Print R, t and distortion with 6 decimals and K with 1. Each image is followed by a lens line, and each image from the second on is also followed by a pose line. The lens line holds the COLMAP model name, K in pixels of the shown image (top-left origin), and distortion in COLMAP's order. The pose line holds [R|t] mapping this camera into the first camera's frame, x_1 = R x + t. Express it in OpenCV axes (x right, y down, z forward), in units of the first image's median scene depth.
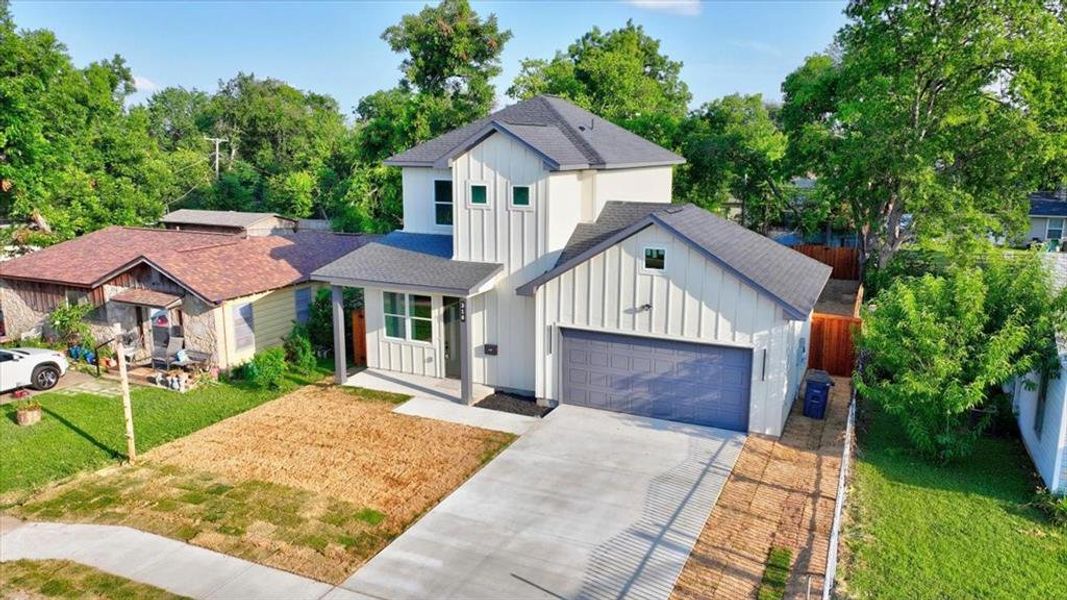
lens RADIAL K [[746.6, 0, 534.6], [0, 746.6, 296.6], [0, 0, 1]] dist [-0.003712, 0.009309]
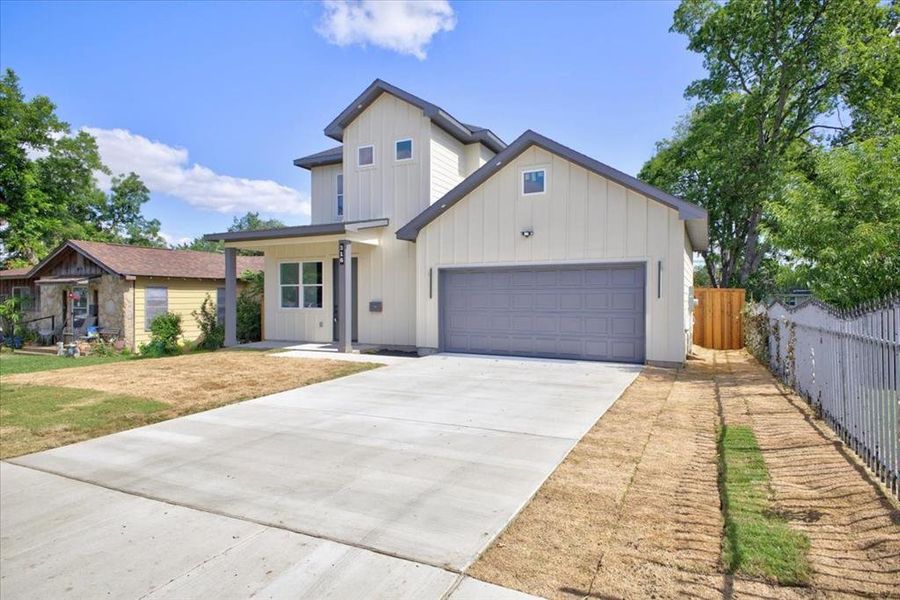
lens RADIAL K [[516.5, 0, 450.2], [0, 516.5, 297.5], [0, 0, 1]] dist [0.008596, 0.002483]
pose [[0.999475, -0.005823, -0.031865, 0.065624], [-0.000528, 0.980650, -0.195767, 0.201435], [0.032388, 0.195681, 0.980133, 0.331818]]
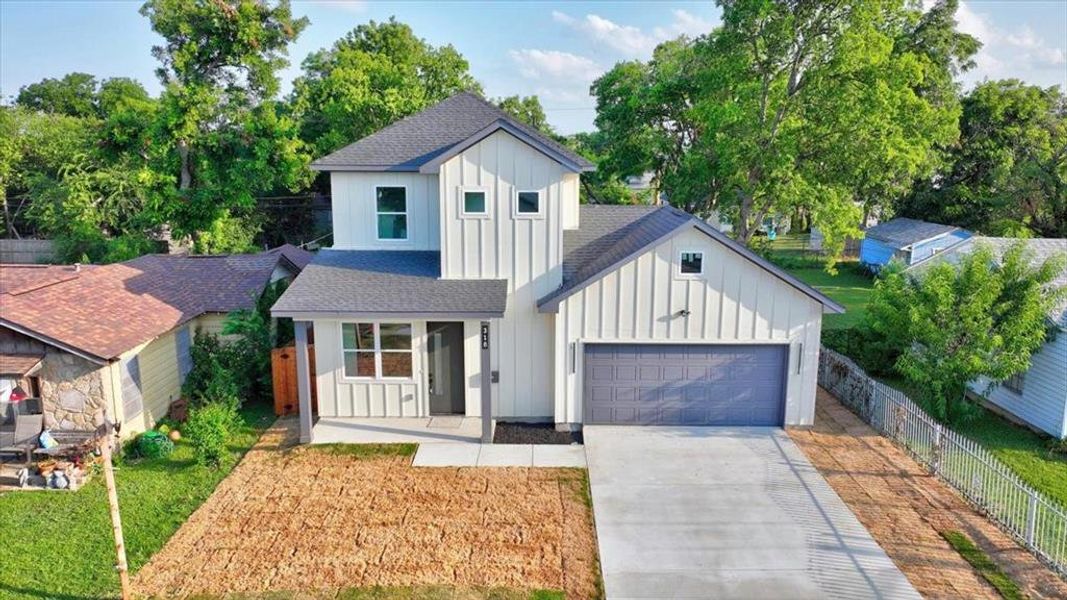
lens RADIAL K [[746.6, 0, 537.1], [0, 746.6, 295.9], [0, 0, 1]] dist [-0.003712, 0.009309]
pose [[0.907224, -0.080728, 0.412829, -0.379653], [0.081462, 0.996550, 0.015853, -0.035296], [-0.412684, 0.019247, 0.910671, 0.175931]]
